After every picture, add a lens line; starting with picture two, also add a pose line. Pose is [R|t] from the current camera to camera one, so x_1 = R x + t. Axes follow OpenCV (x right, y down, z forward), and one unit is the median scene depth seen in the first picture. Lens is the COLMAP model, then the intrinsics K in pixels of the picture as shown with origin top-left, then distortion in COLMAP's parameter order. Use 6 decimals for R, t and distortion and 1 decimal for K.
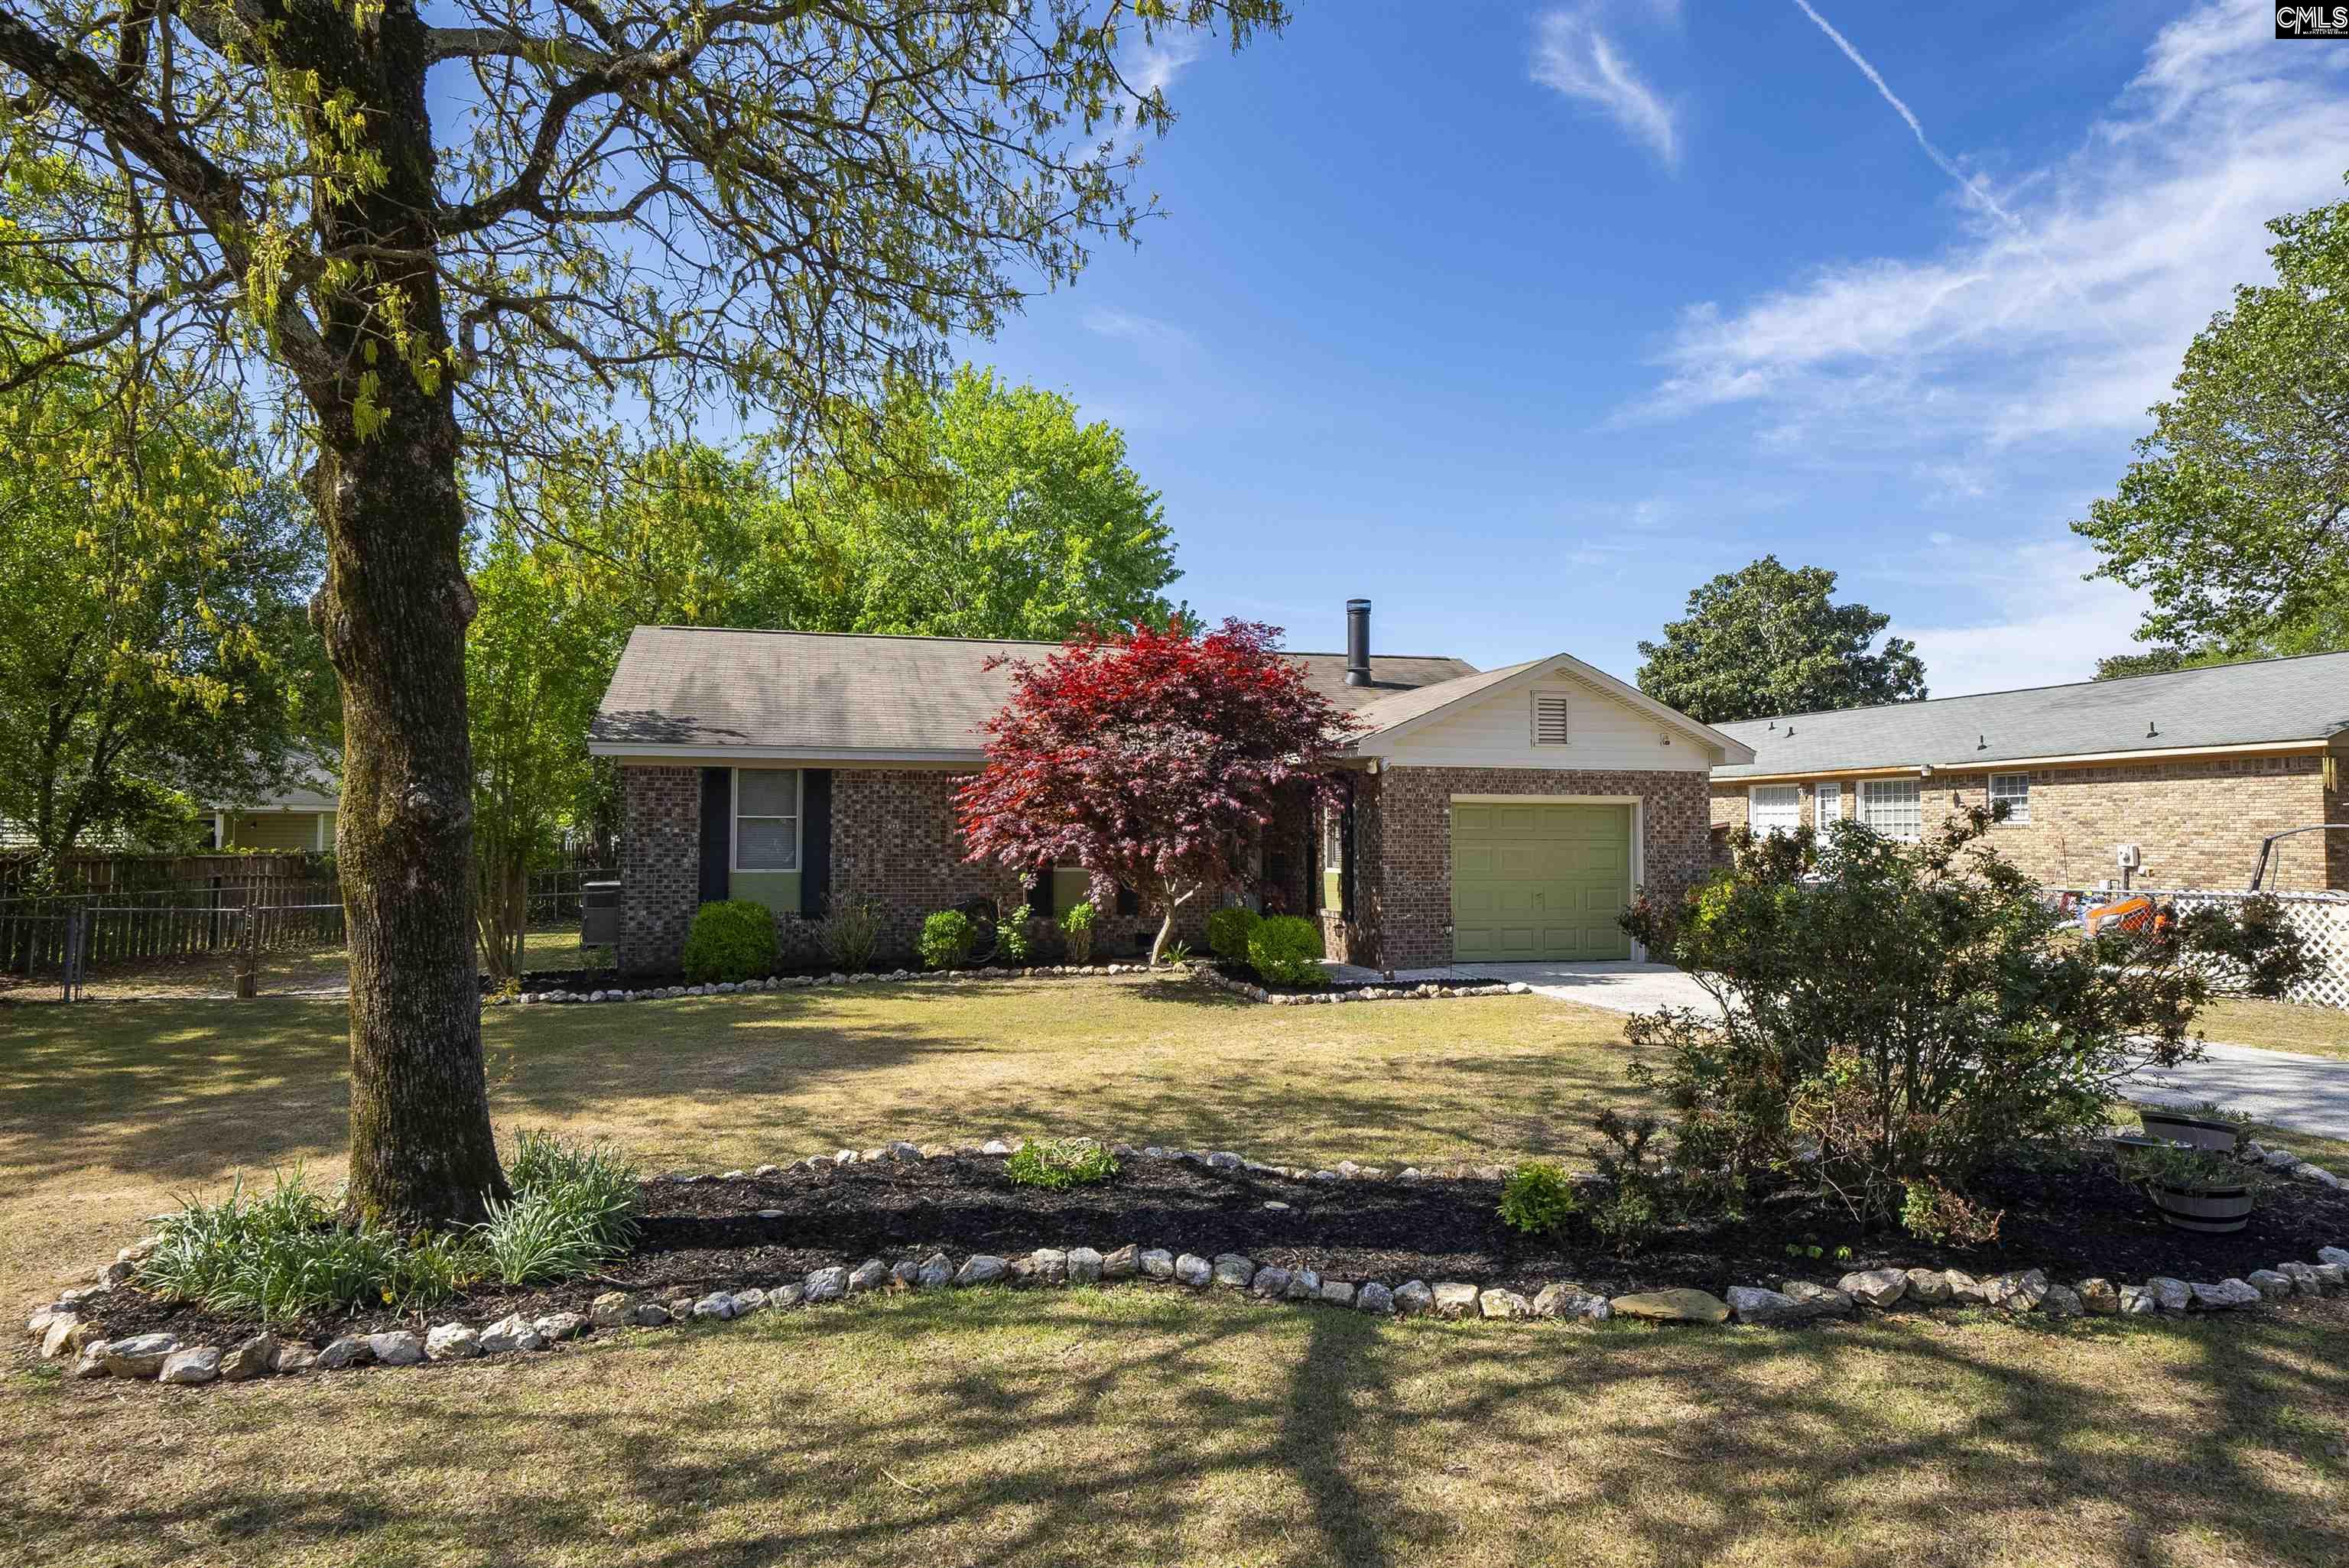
lens RADIAL K [[1411.0, 0, 1174.5], [0, 1411.0, 784.0], [0, 0, 1]] dist [0.035646, 0.000342]
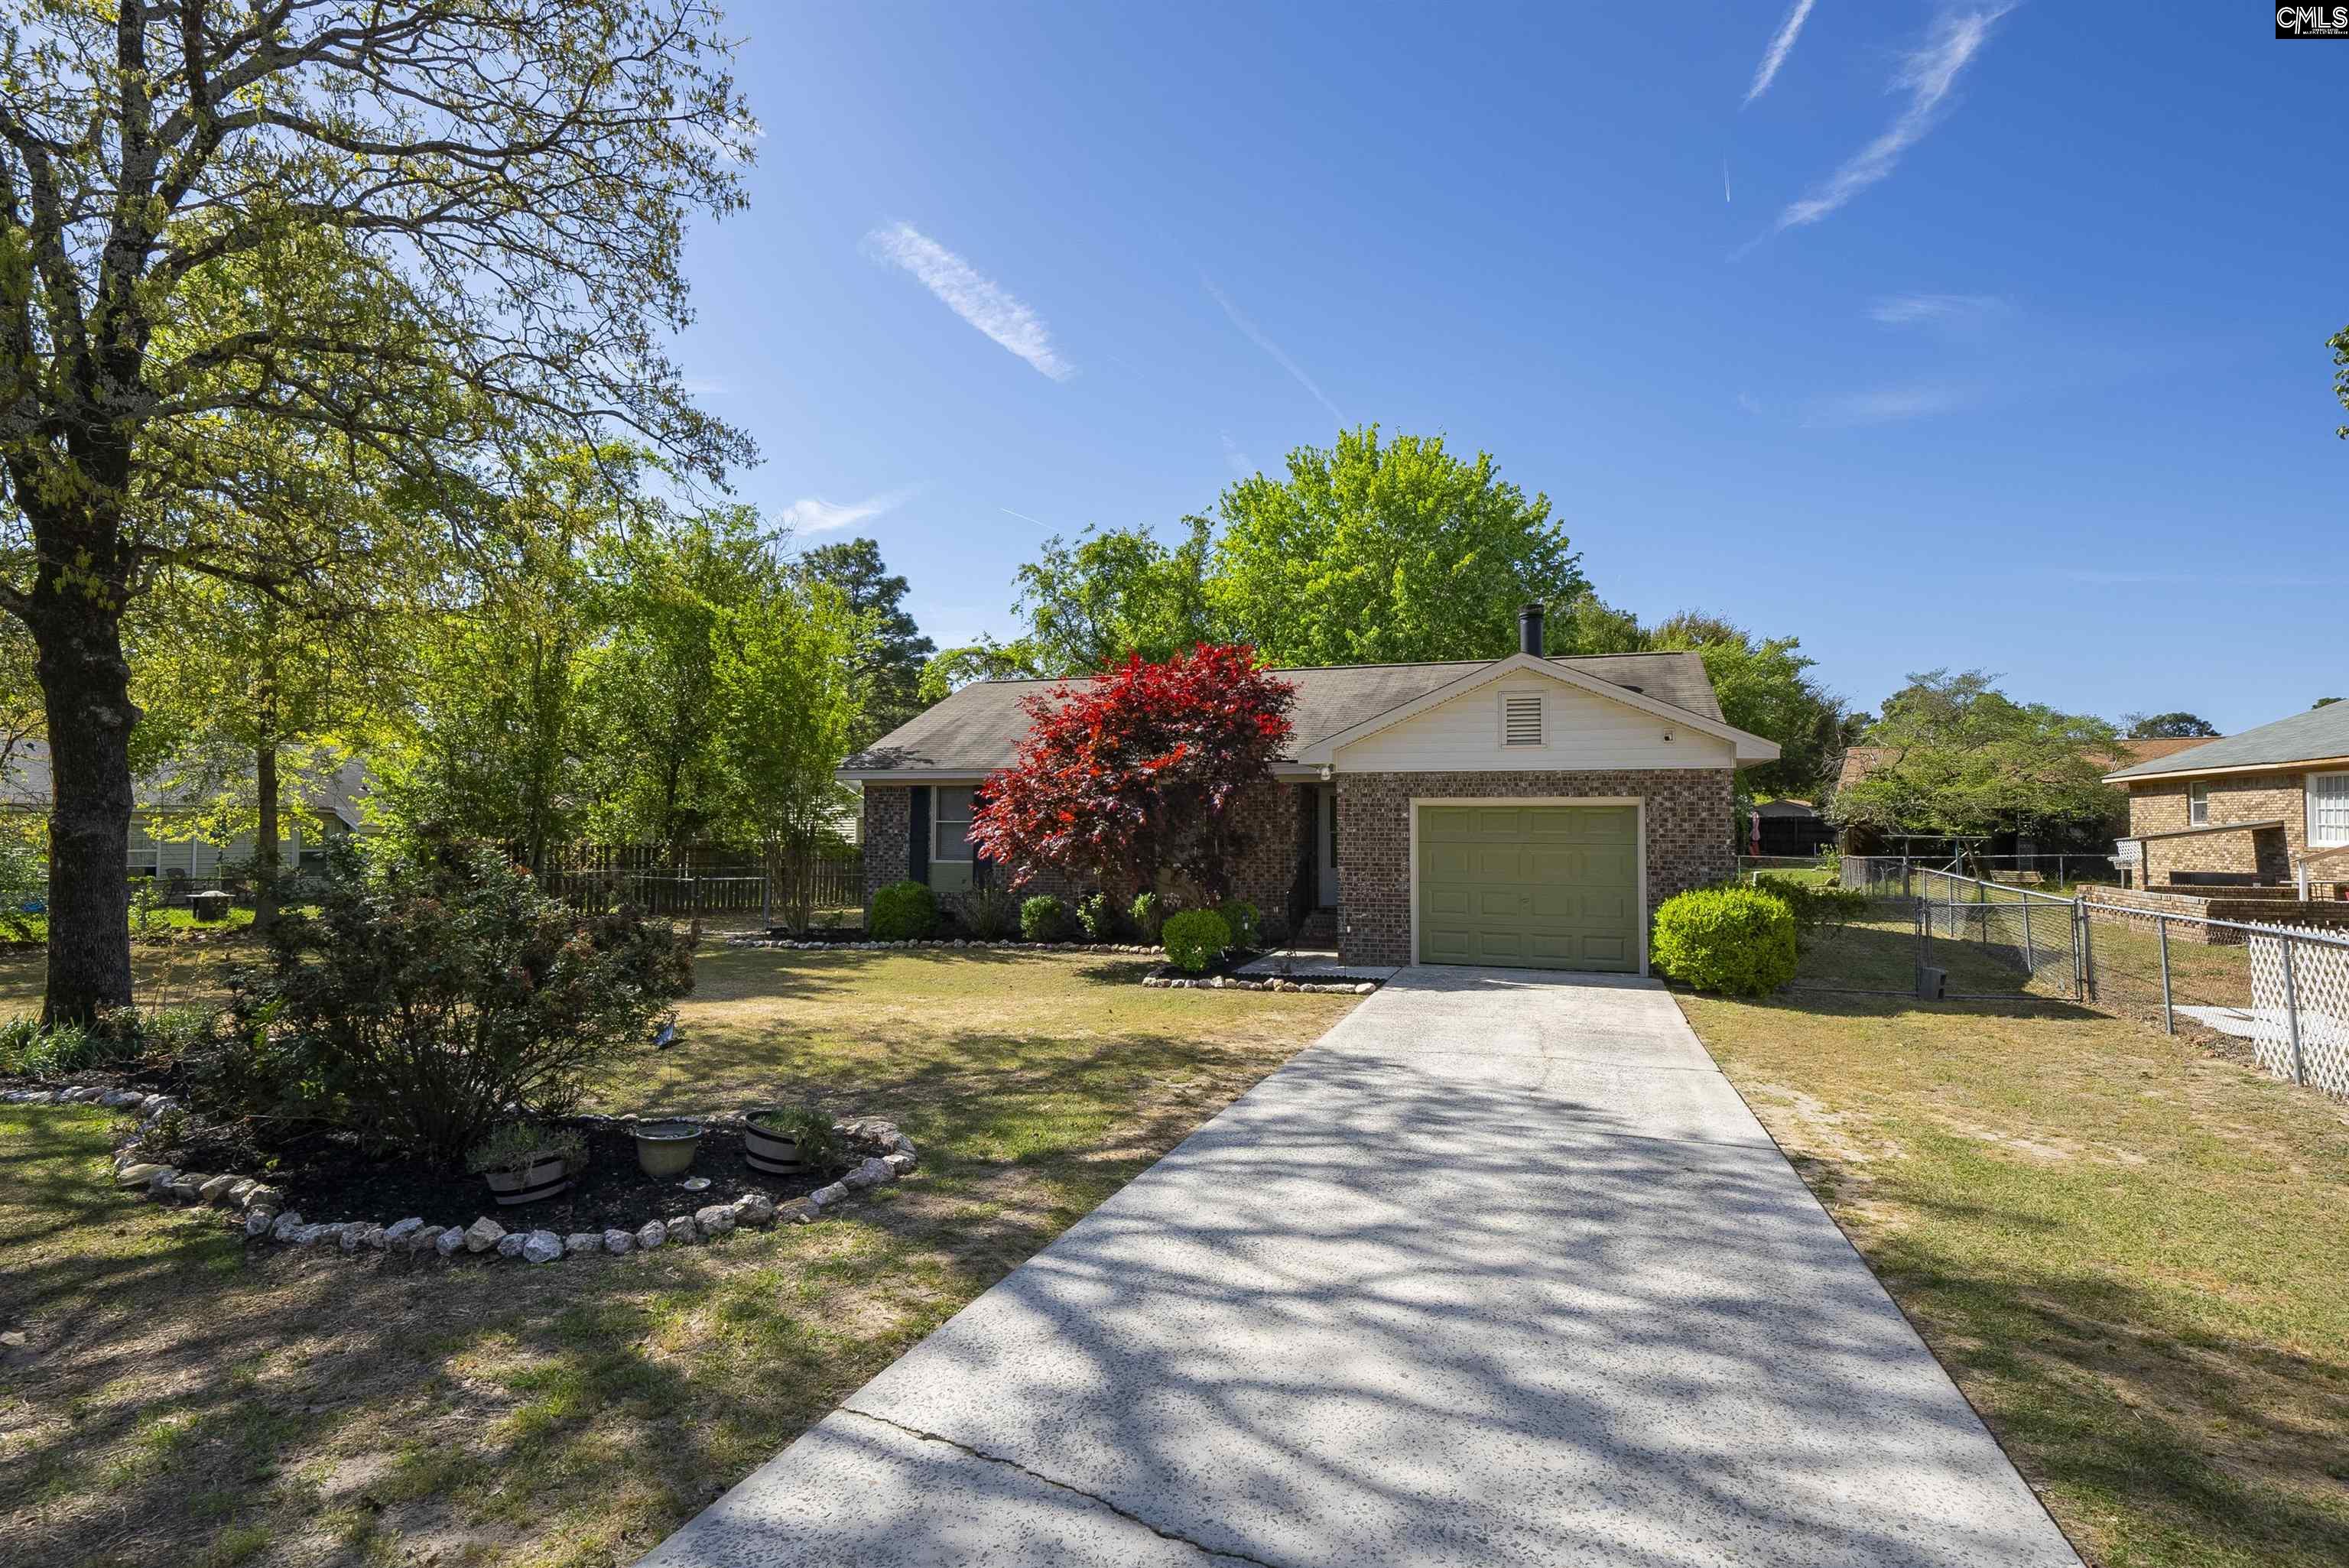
lens RADIAL K [[1208.6, 0, 1147.1], [0, 1208.6, 779.6], [0, 0, 1]] dist [0.012400, -0.000025]
pose [[0.808350, -0.021982, -0.588292, 0.559103], [0.018539, 0.999758, -0.011884, 0.000641], [0.588410, -0.001300, 0.808562, 0.176974]]
